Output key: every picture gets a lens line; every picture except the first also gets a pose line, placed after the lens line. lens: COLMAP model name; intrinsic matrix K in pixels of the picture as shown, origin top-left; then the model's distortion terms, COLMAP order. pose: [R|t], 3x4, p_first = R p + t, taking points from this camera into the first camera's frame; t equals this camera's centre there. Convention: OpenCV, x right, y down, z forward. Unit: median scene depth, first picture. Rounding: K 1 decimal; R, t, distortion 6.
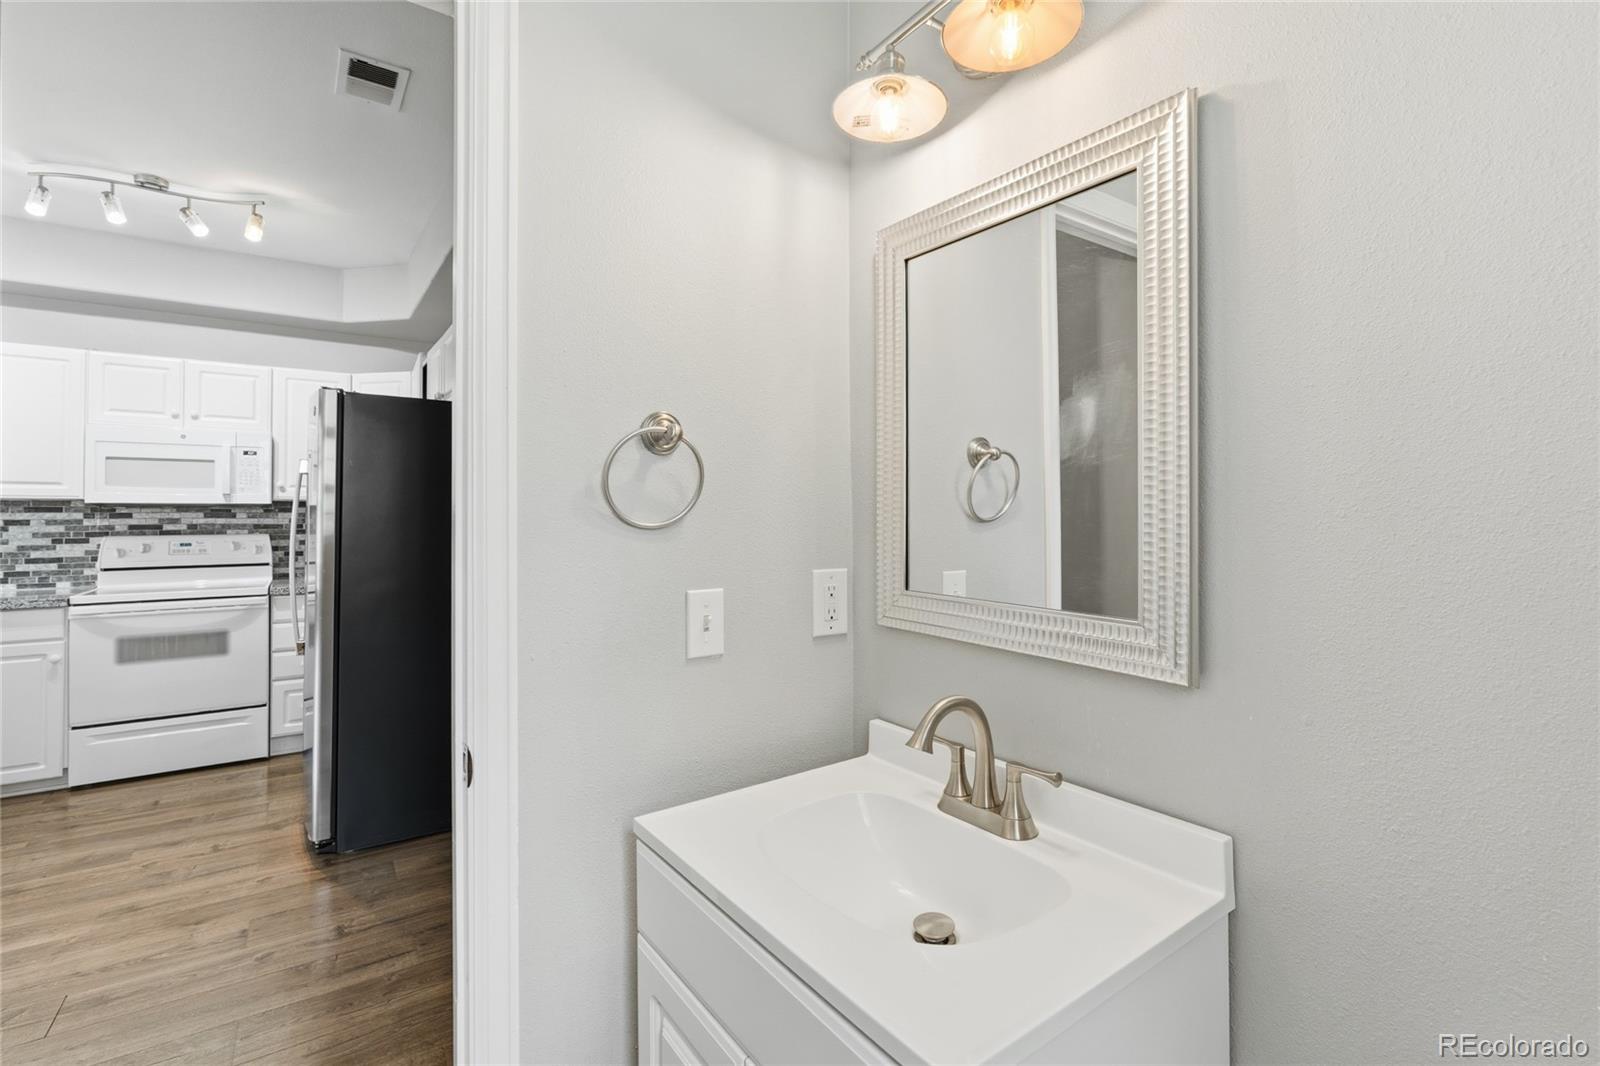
lens RADIAL K [[728.8, 0, 806.0], [0, 728.8, 507.6], [0, 0, 1]] dist [-0.005083, 0.000548]
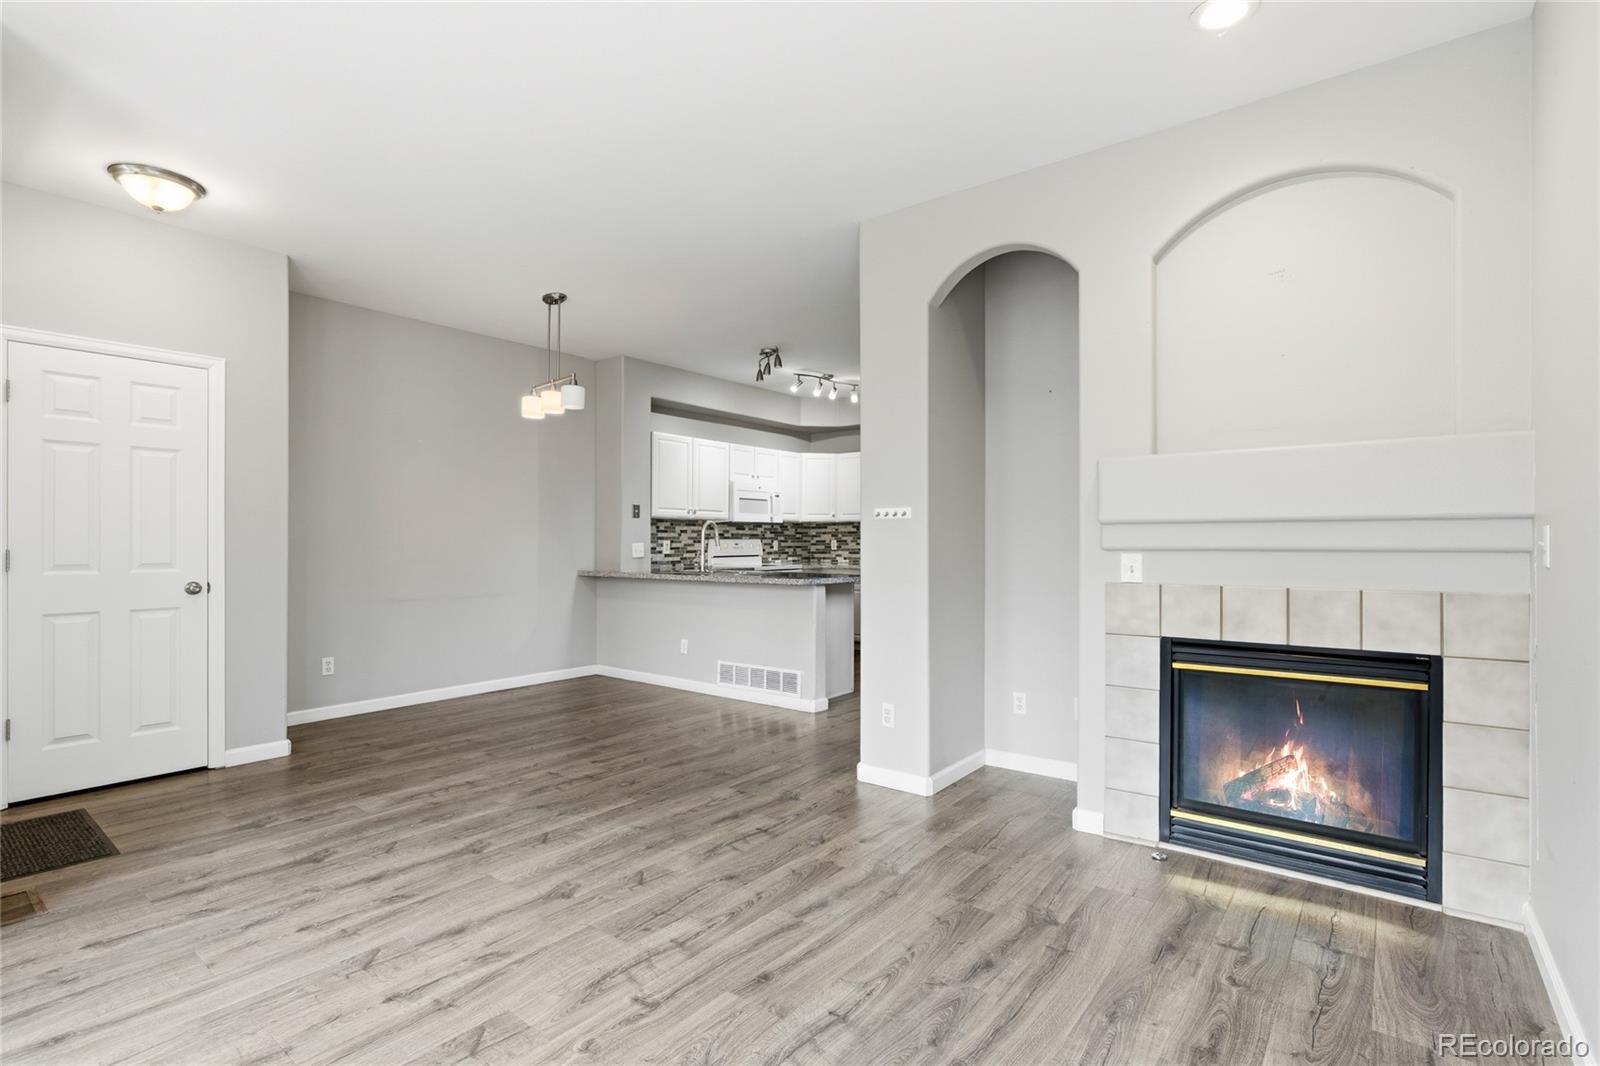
lens RADIAL K [[728.8, 0, 790.6], [0, 728.8, 549.6], [0, 0, 1]] dist [-0.005083, 0.000548]
pose [[0.958213, -0.001117, 0.286052, -1.311481], [-0.005813, 0.999710, 0.023375, 0.021106], [-0.285995, -0.024061, 0.957929, -0.873615]]
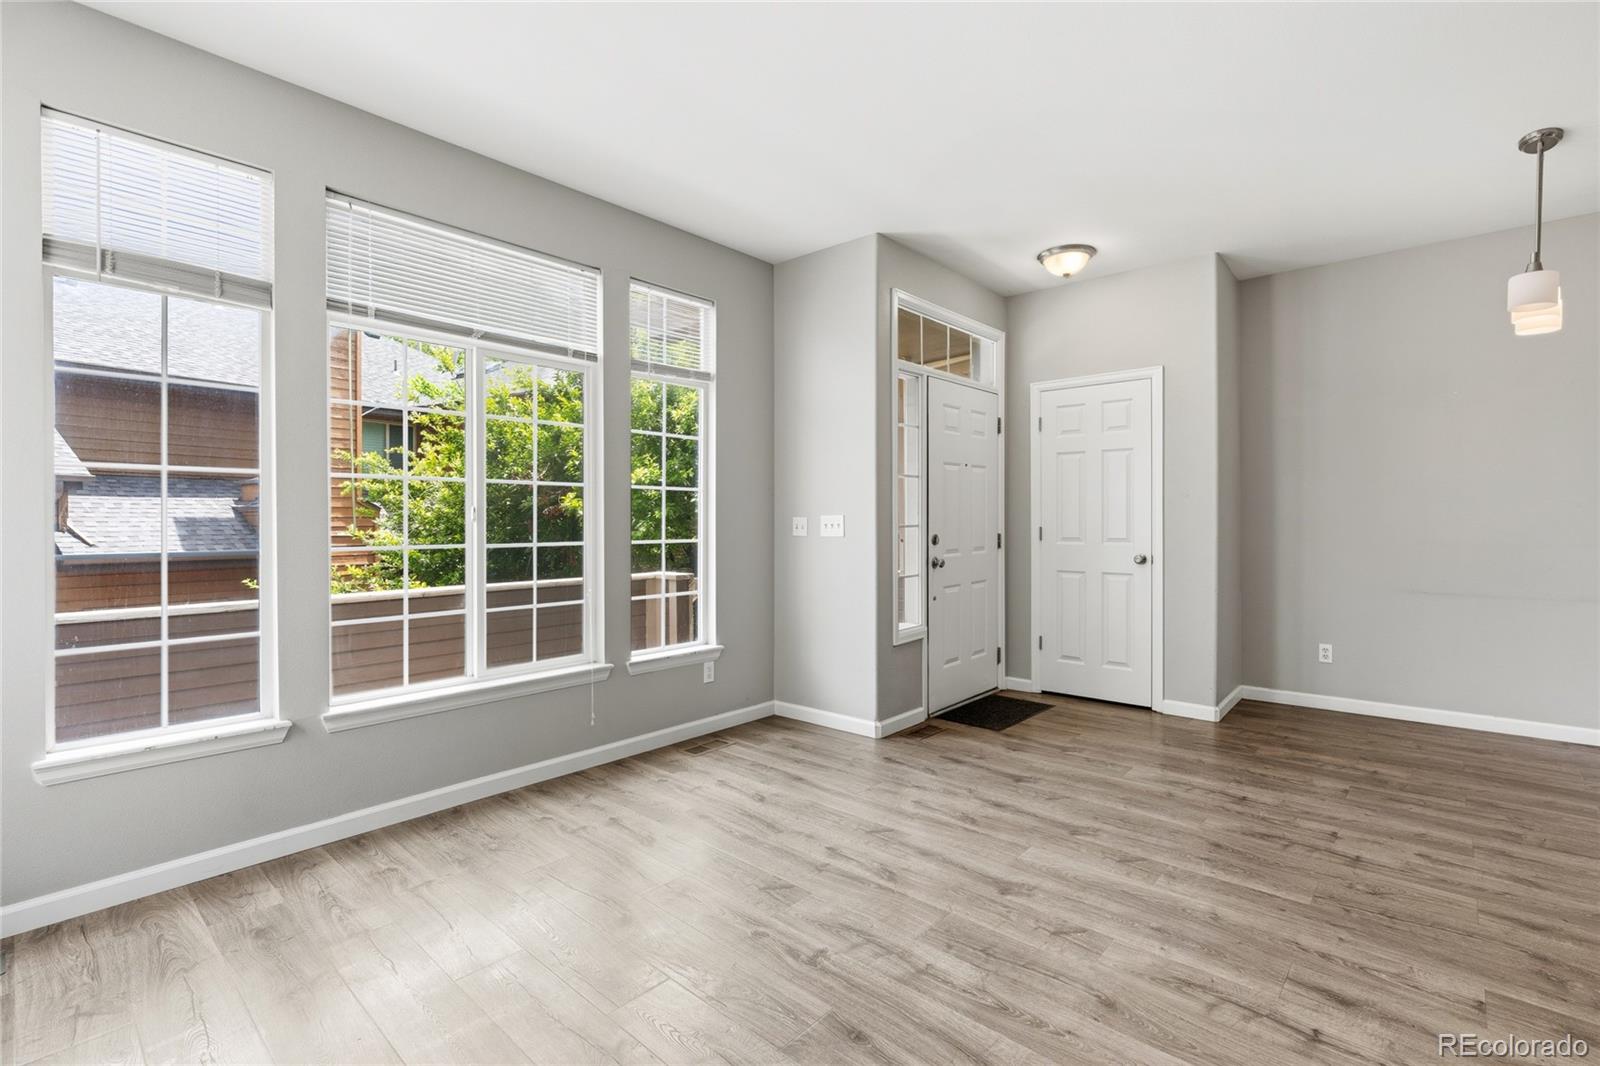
lens RADIAL K [[728.8, 0, 838.3], [0, 728.8, 521.4], [0, 0, 1]] dist [-0.005083, 0.000548]
pose [[0.265139, -0.000640, -0.964210, -0.783126], [0.014954, 0.999882, 0.003448, 0.026737], [0.964094, -0.015333, 0.265118, -0.514898]]
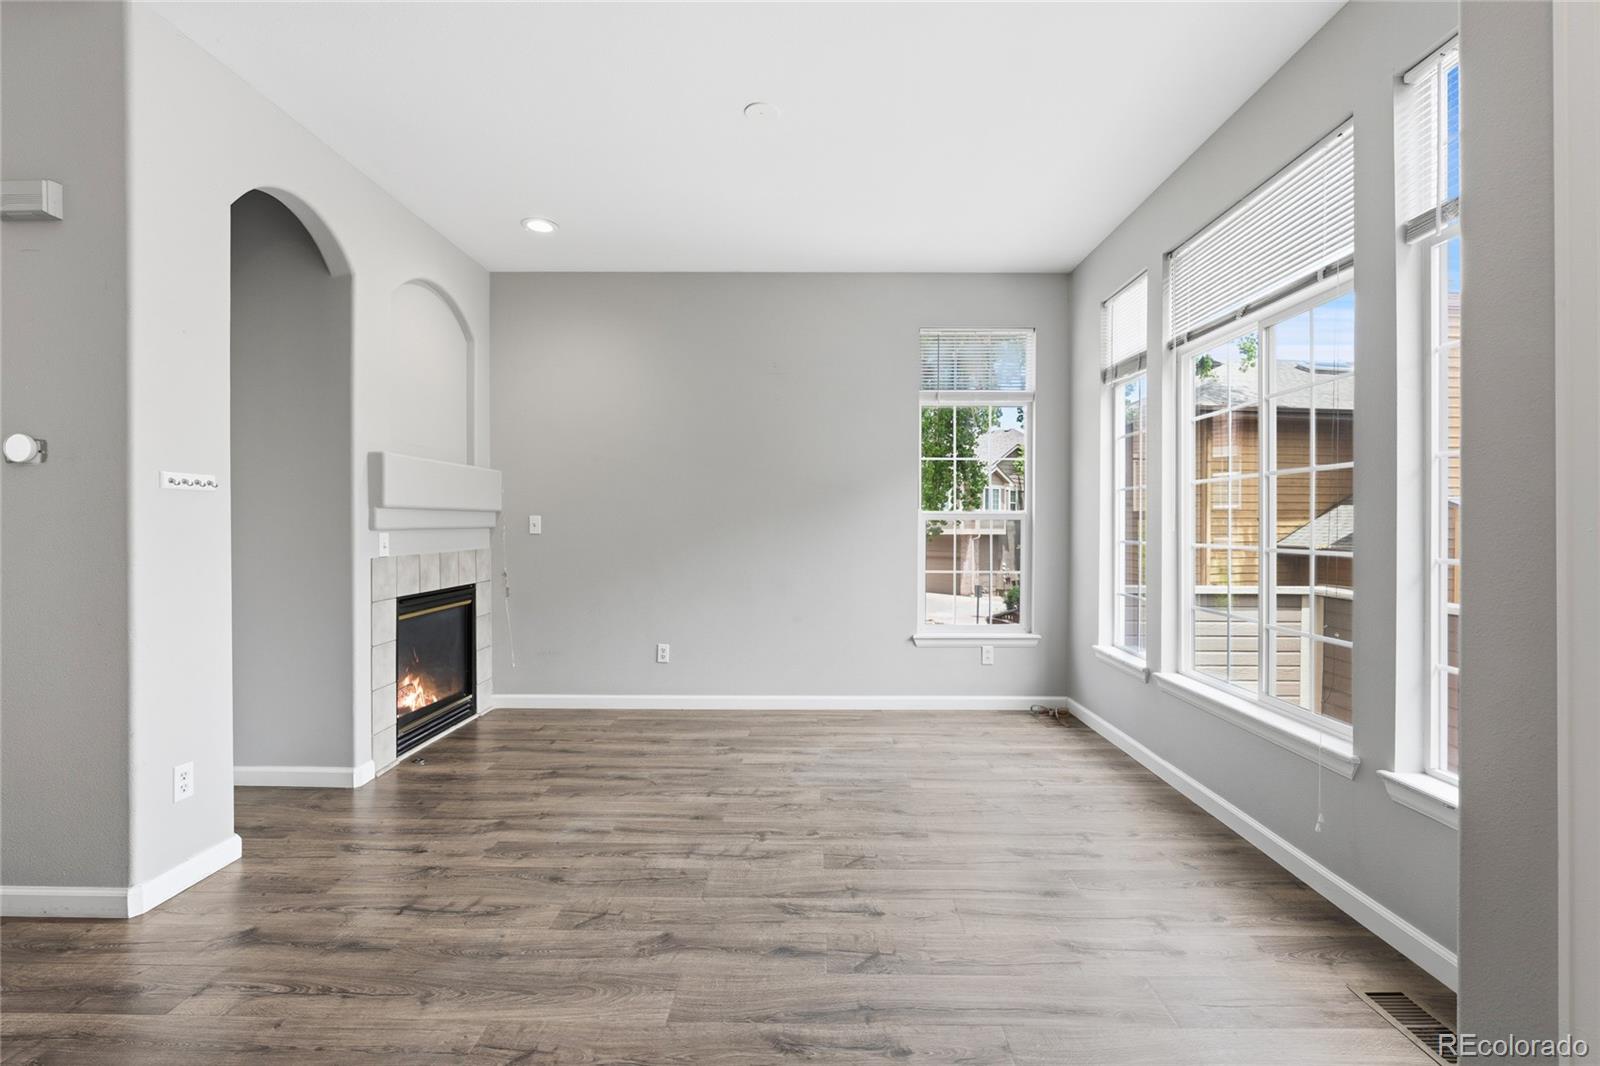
lens RADIAL K [[728.8, 0, 794.3], [0, 728.8, 528.6], [0, 0, 1]] dist [-0.005083, 0.000548]
pose [[-0.797052, -0.003592, 0.603901, -1.712168], [-0.008175, 0.999955, -0.004842, 0.034868], [-0.603856, -0.008796, -0.797045, 0.137354]]
